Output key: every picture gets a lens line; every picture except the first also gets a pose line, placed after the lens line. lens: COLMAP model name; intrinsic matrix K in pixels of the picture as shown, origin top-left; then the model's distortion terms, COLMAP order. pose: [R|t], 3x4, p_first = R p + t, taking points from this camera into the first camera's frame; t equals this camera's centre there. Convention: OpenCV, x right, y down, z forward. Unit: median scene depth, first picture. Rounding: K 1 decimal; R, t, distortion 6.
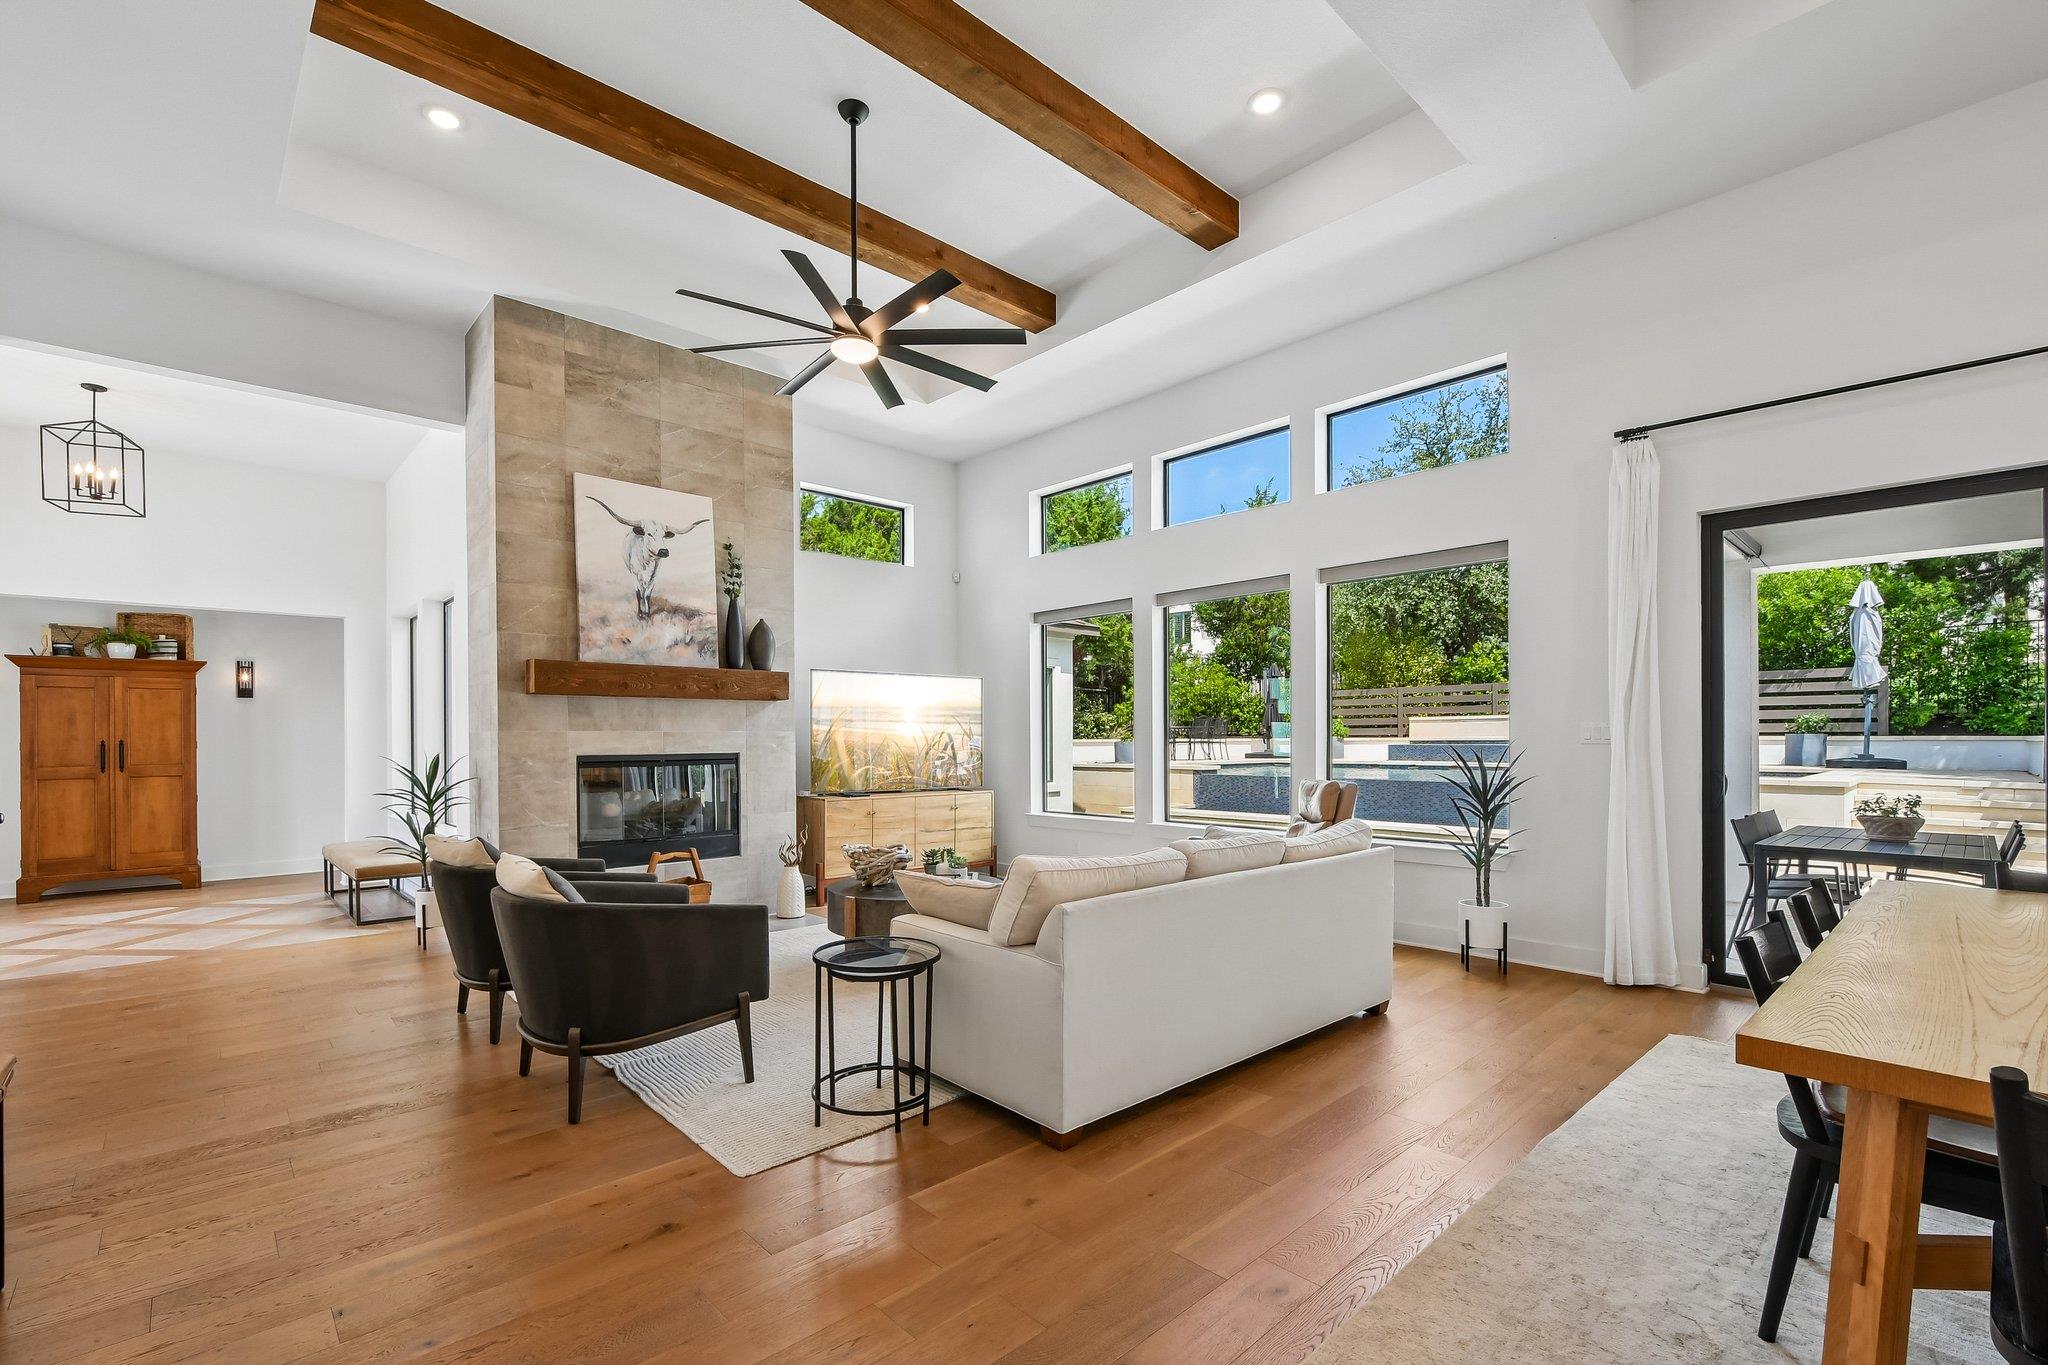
lens RADIAL K [[894.3, 0, 1017.2], [0, 894.3, 750.6], [0, 0, 1]] dist [0.004108, -0.005439]
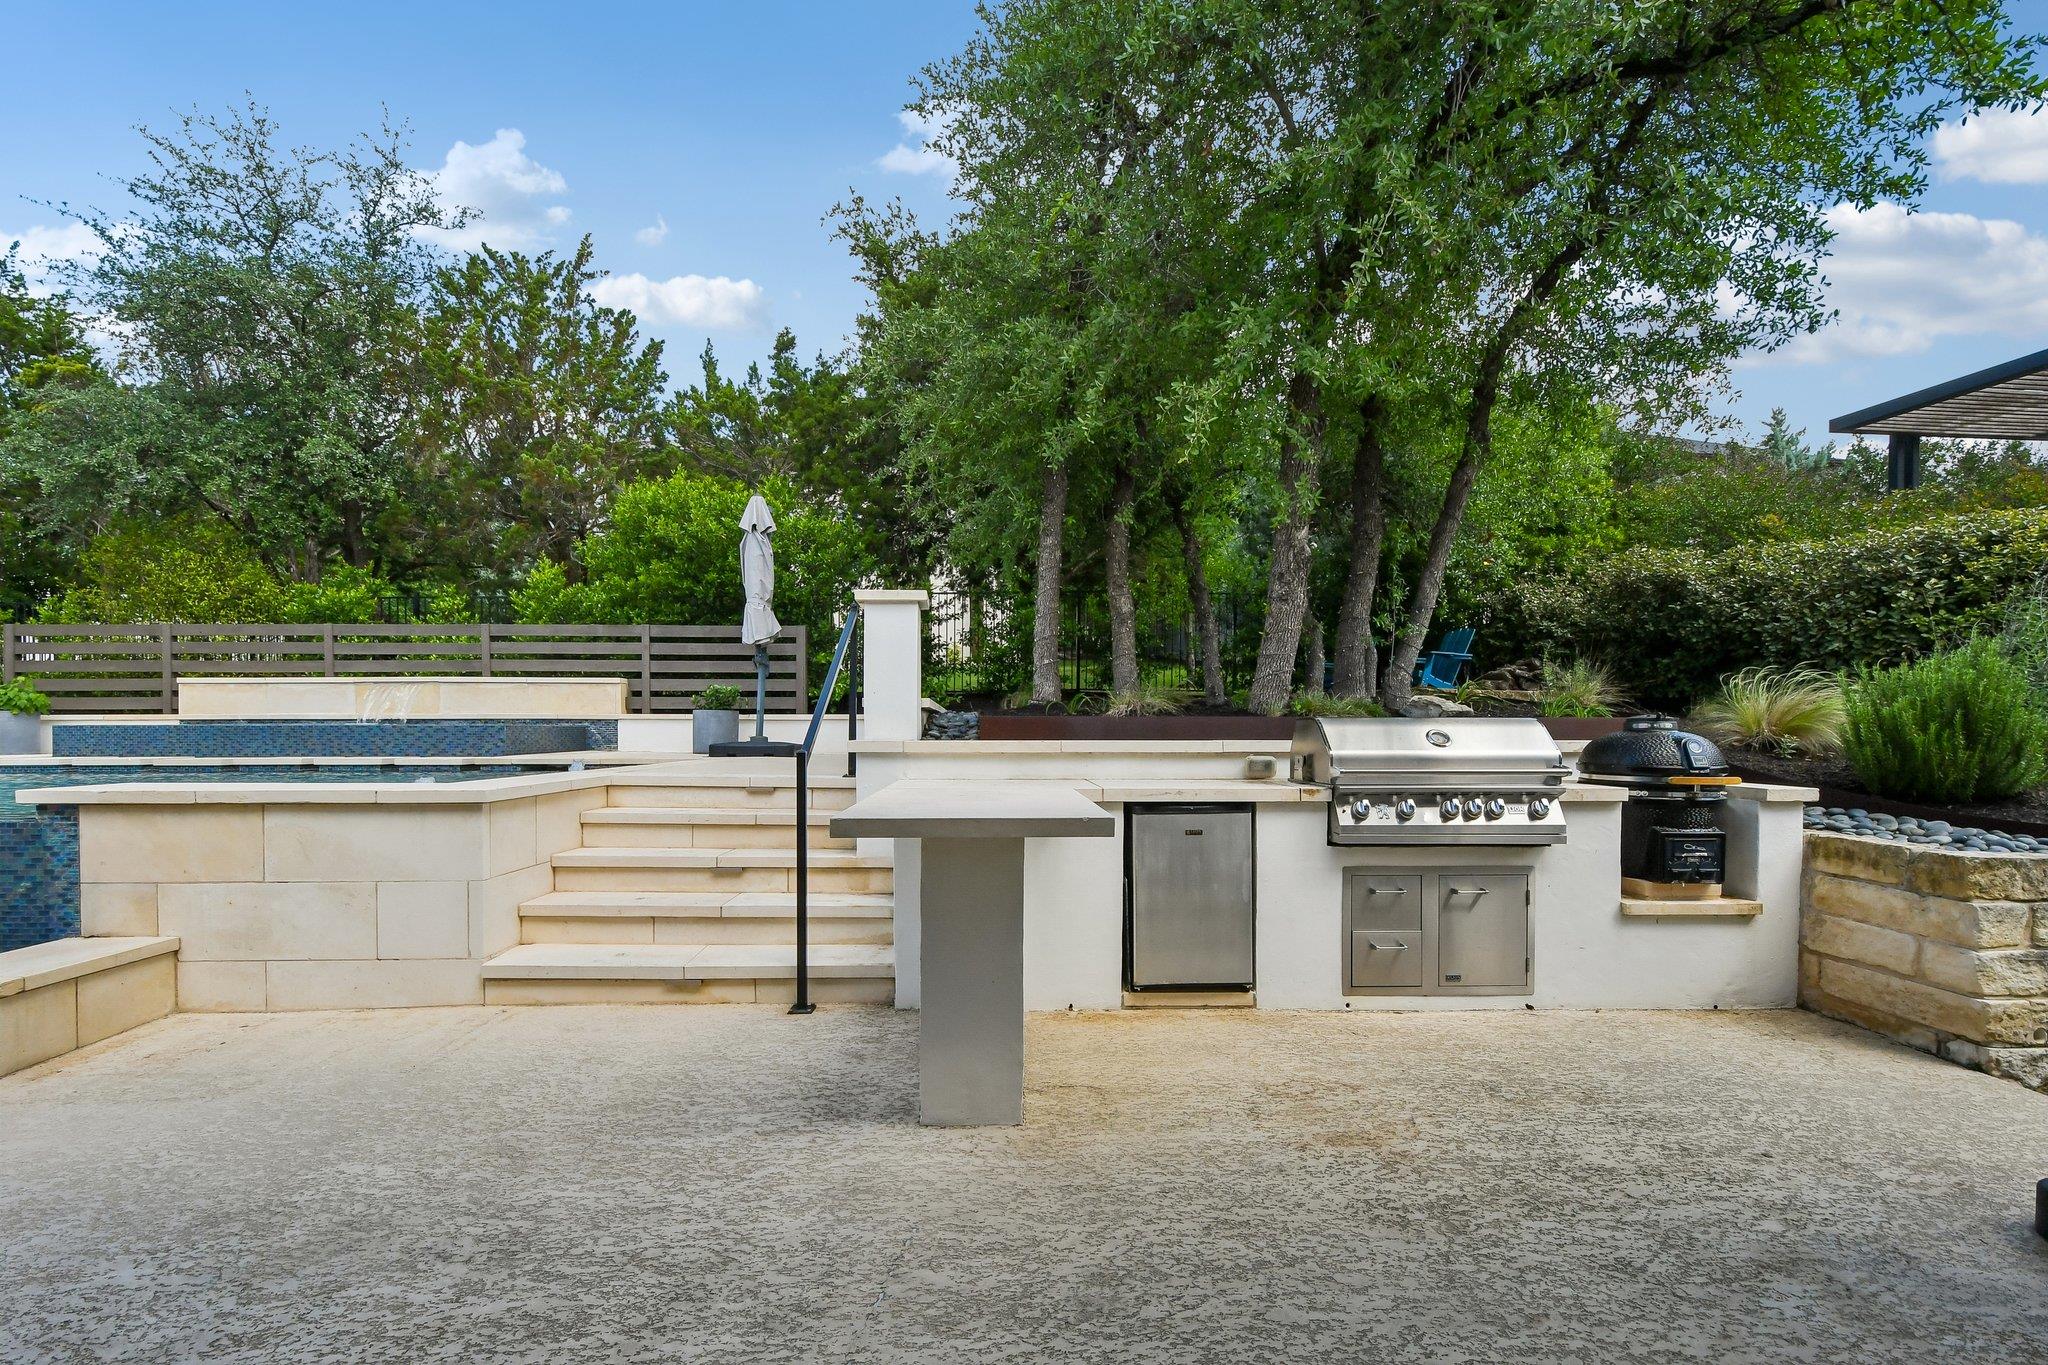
lens RADIAL K [[902.5, 0, 1017.0], [0, 902.5, 739.3], [0, 0, 1]] dist [0.003940, -0.005140]
pose [[0.655507, -0.002748, 0.755184, 1.109450], [0.007158, 0.999971, -0.002574, 0.018575], [-0.755155, 0.007093, 0.655508, 0.760471]]
